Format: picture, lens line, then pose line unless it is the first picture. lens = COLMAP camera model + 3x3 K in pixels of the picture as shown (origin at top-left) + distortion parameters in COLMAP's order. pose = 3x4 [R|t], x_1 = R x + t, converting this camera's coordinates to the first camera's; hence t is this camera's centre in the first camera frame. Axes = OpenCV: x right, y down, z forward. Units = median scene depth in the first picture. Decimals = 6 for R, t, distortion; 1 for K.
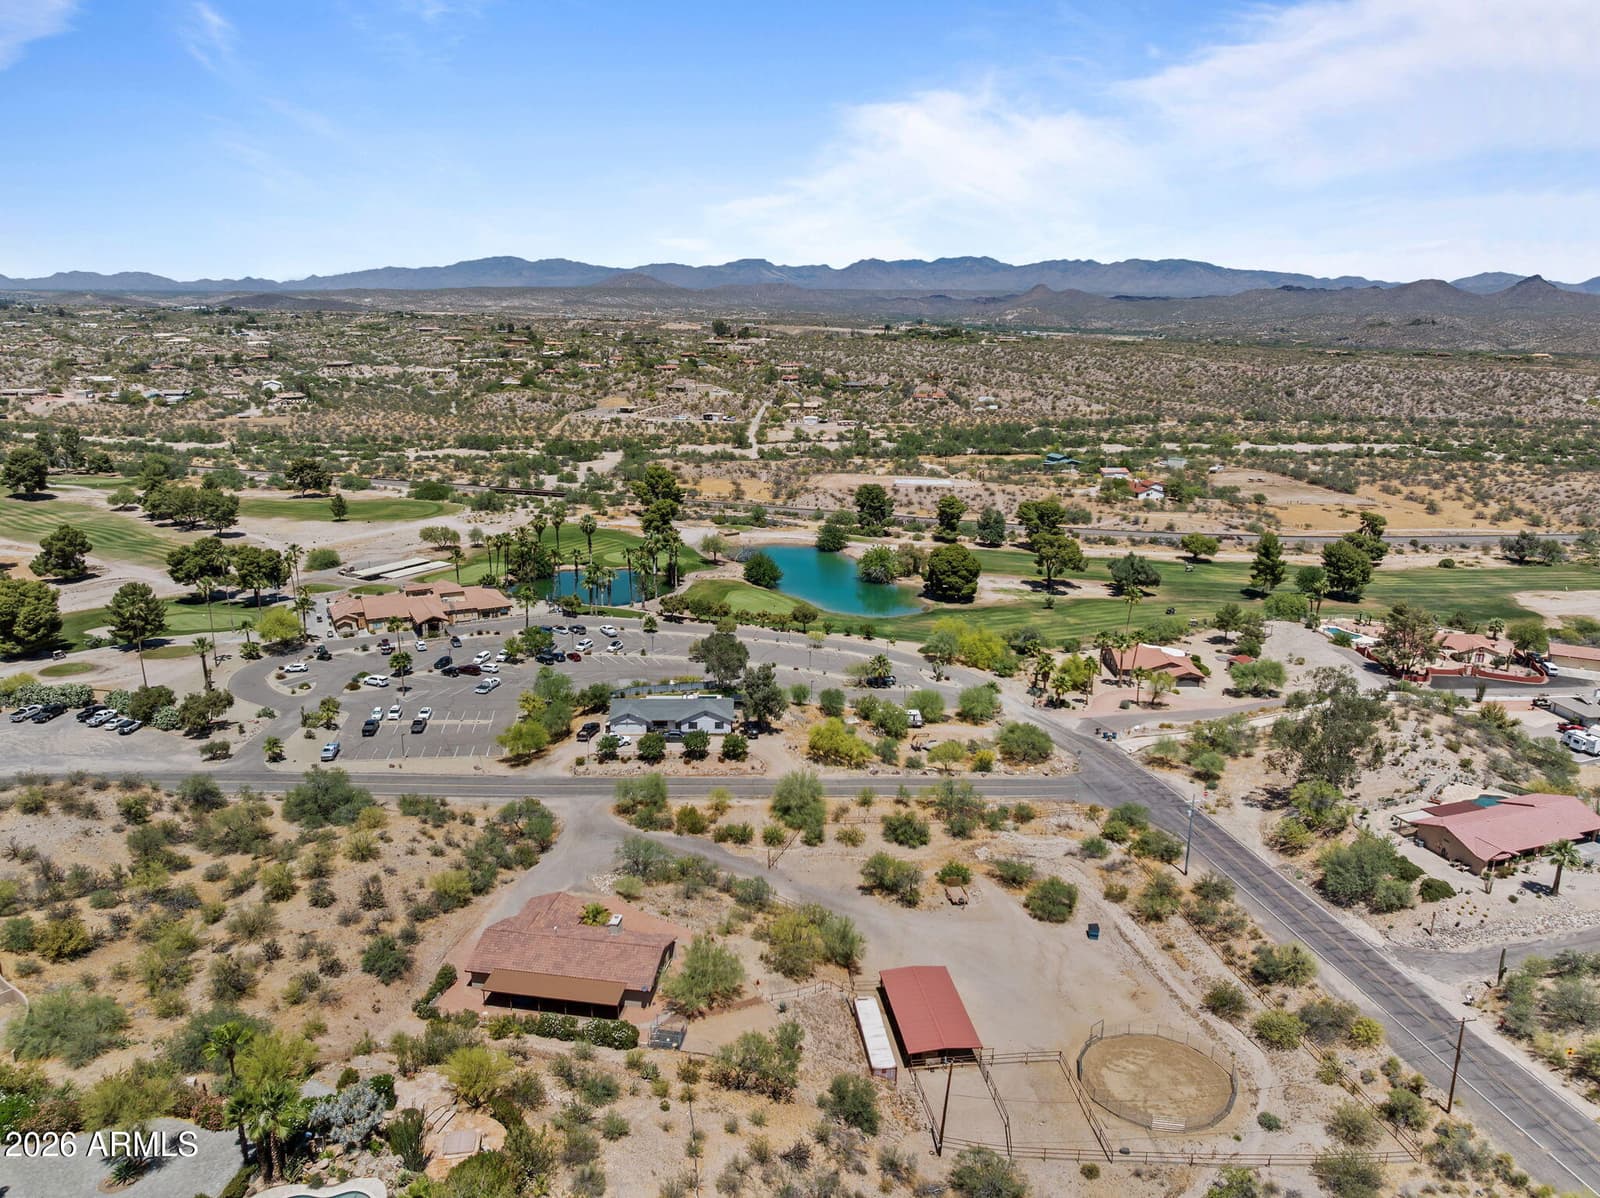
lens RADIAL K [[1146.2, 0, 793.8], [0, 1146.2, 597.7], [0, 0, 1]] dist [-0.030193, -0.001701]
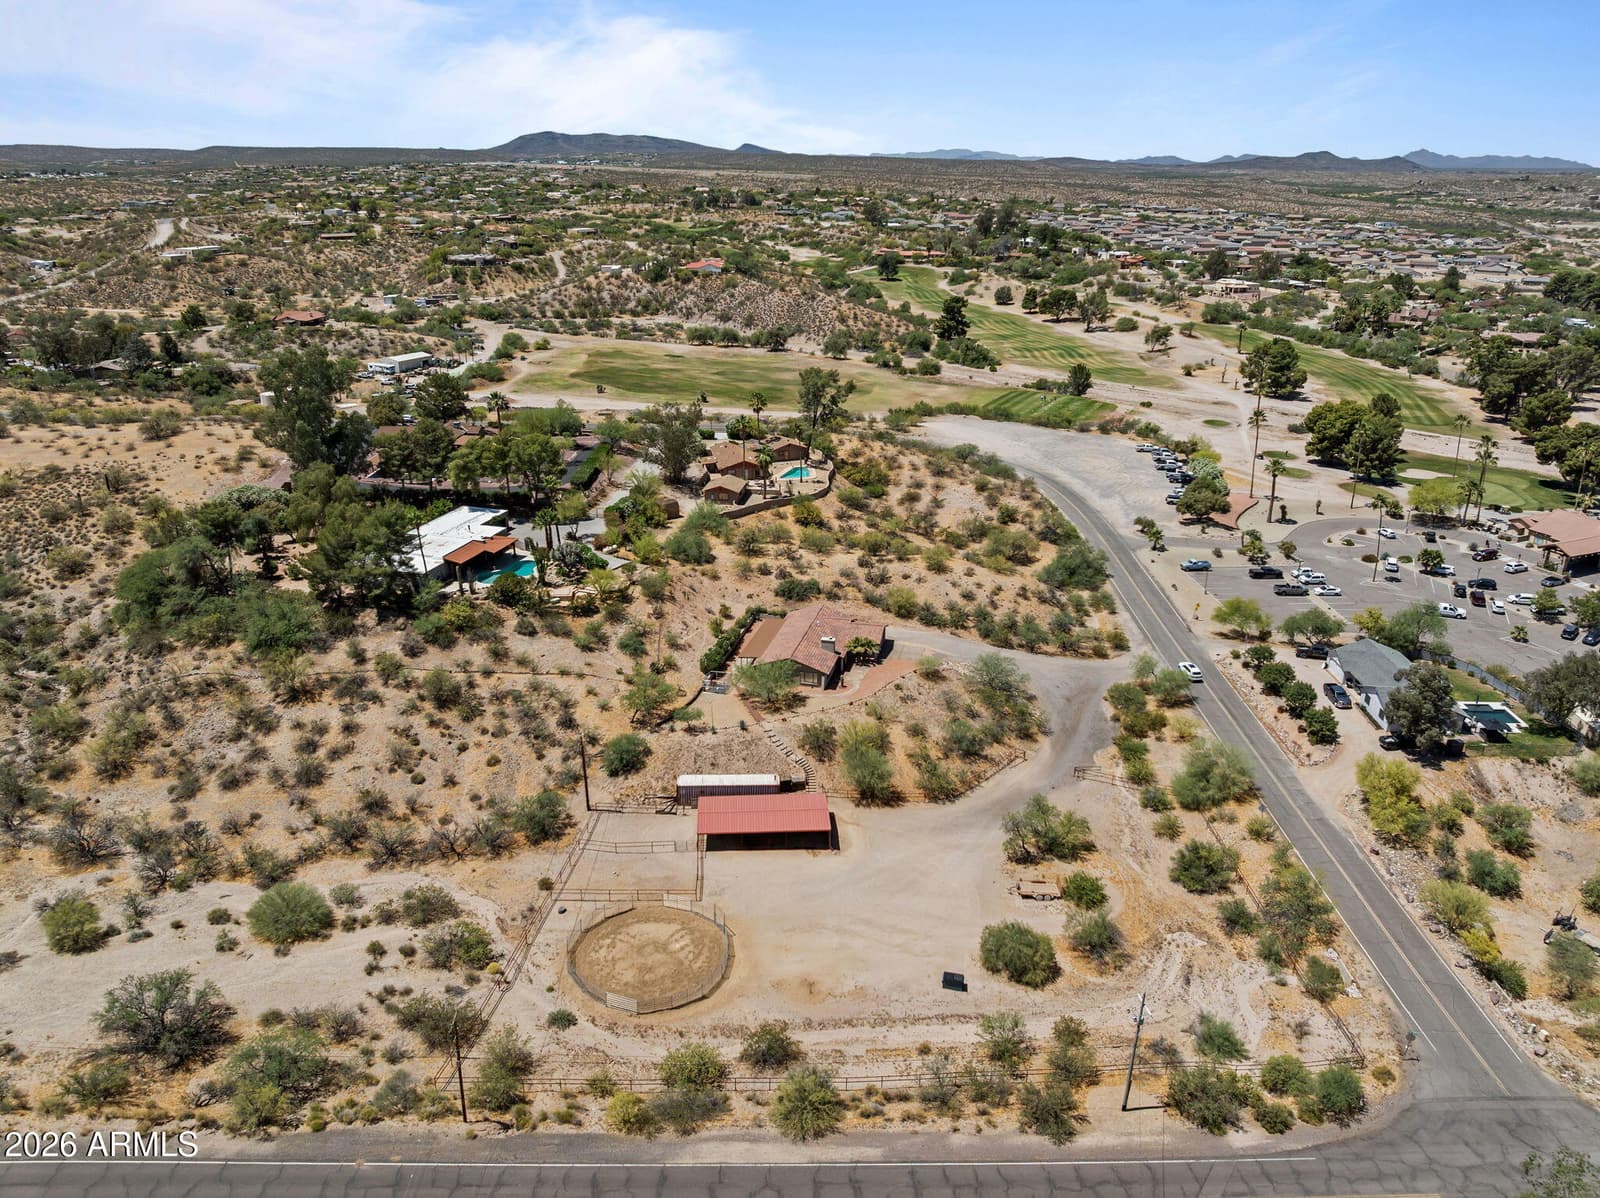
lens RADIAL K [[1120.6, 0, 803.4], [0, 1120.6, 594.7], [0, 0, 1]] dist [-0.037627, -0.002471]
pose [[-0.072181, 0.348330, -0.934589, 0.889766], [-0.255947, 0.899186, 0.354902, -0.174742], [0.963992, 0.264822, 0.024249, 0.843406]]
